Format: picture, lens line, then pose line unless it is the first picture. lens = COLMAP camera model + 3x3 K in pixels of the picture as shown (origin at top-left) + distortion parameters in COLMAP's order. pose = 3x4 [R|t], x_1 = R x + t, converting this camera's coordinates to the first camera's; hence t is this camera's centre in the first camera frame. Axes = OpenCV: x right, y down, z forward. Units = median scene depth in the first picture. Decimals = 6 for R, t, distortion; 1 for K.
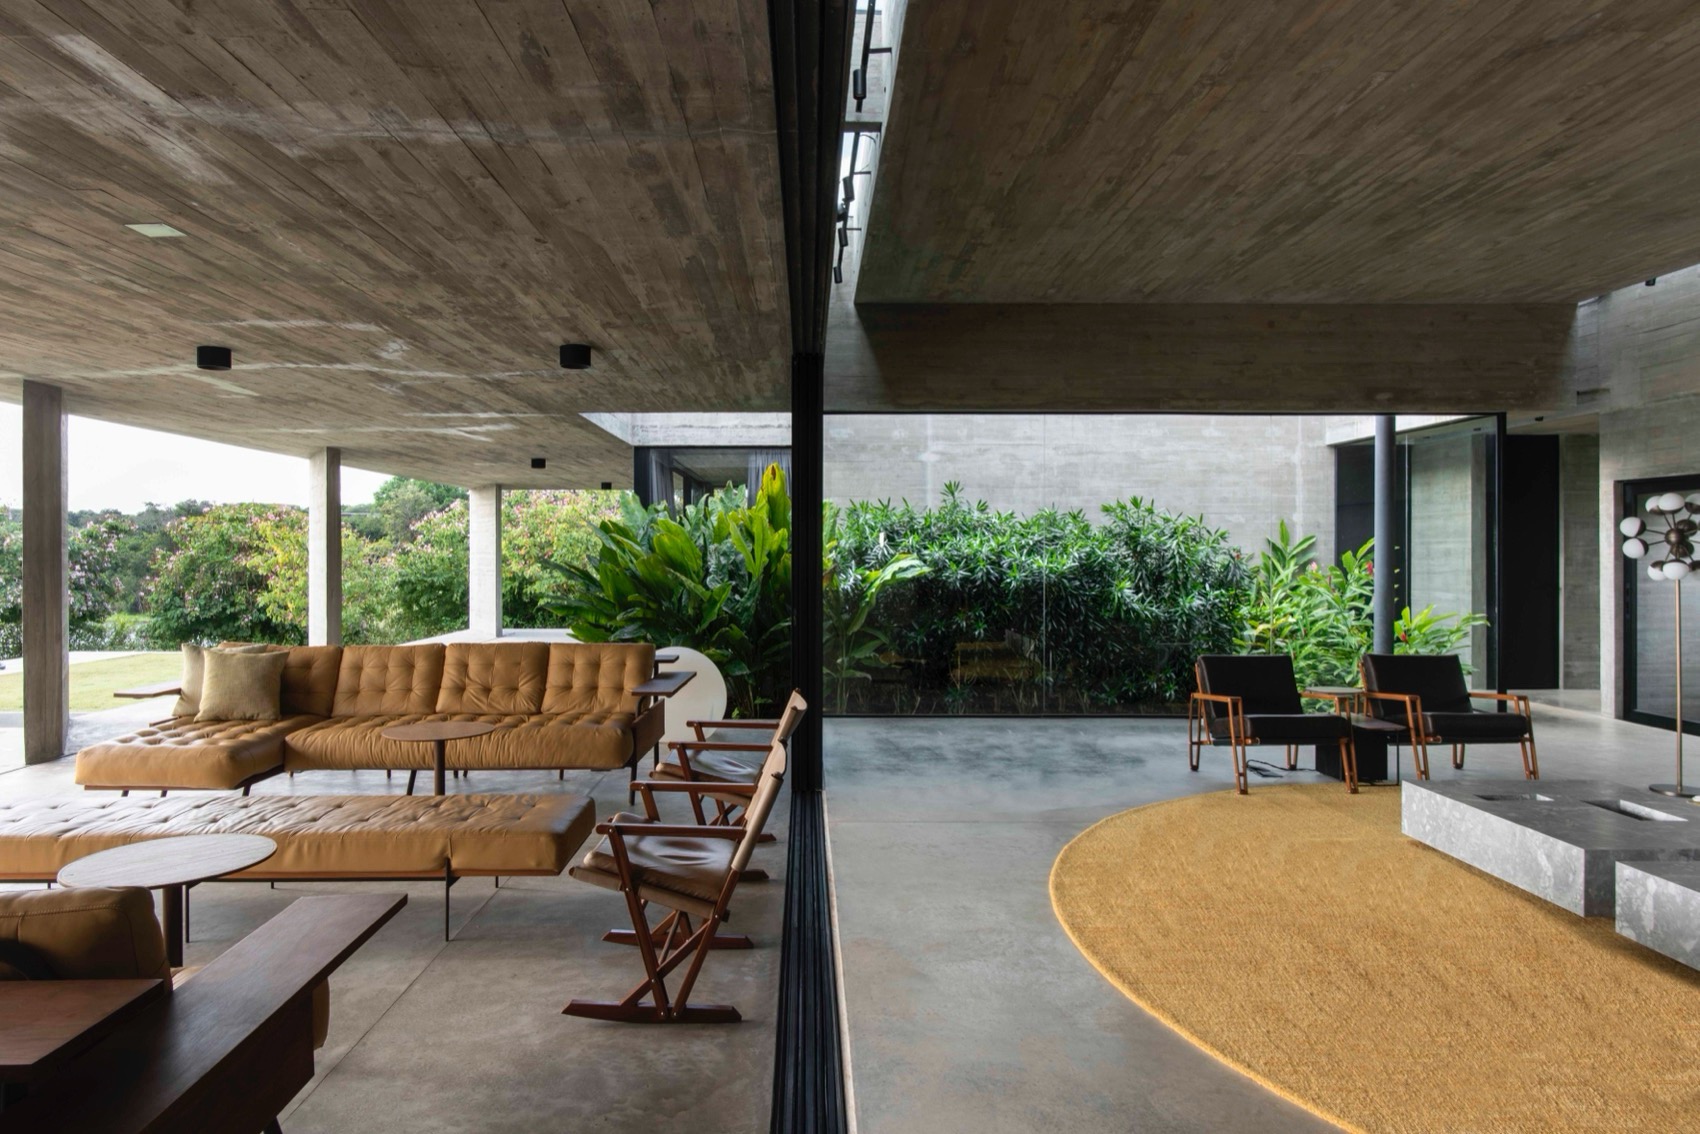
lens RADIAL K [[1042.8, 0, 810.3], [0, 1042.8, 560.0], [0, 0, 1]] dist [0.025776, -0.020753]
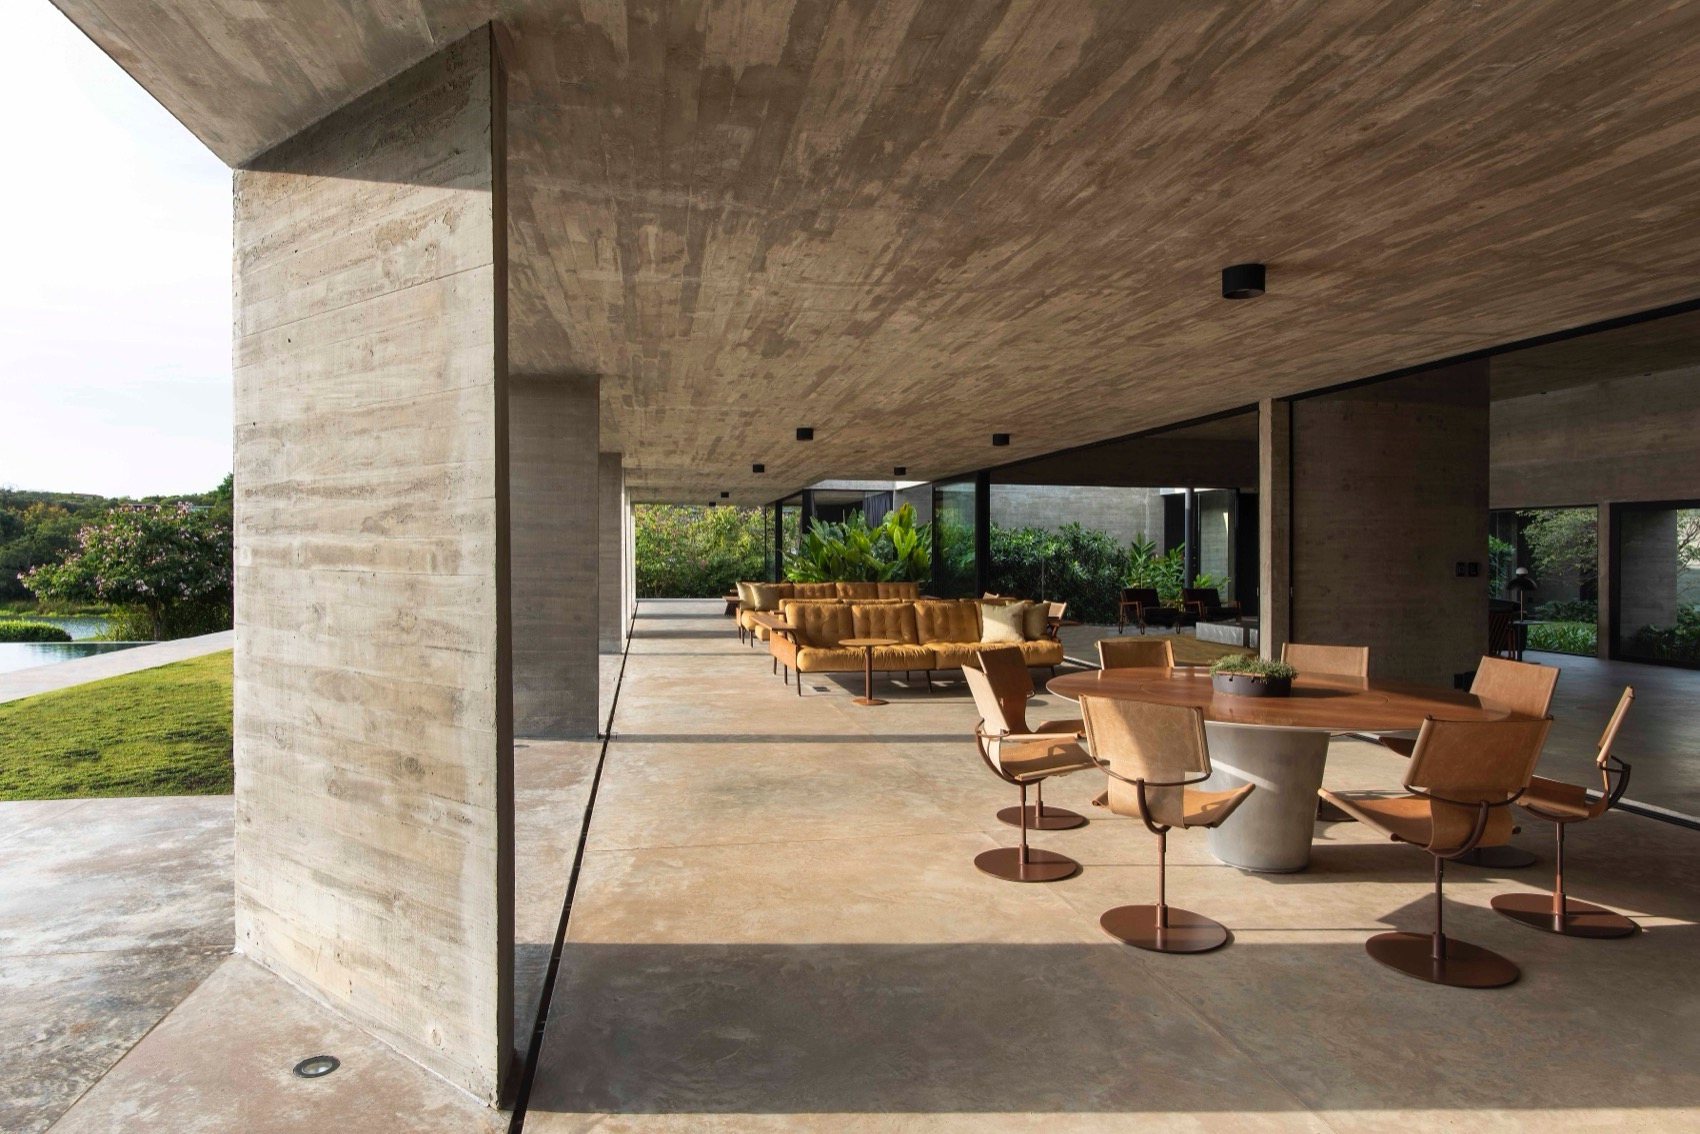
lens RADIAL K [[1019.9, 0, 718.8], [0, 1019.9, 564.7], [0, 0, 1]] dist [-0.000205, -0.035099]
pose [[0.997228, 0.010395, 0.073682, -0.600346], [-0.010887, 0.999921, 0.006272, 0.022675], [-0.073611, -0.007057, 0.997262, -1.069948]]
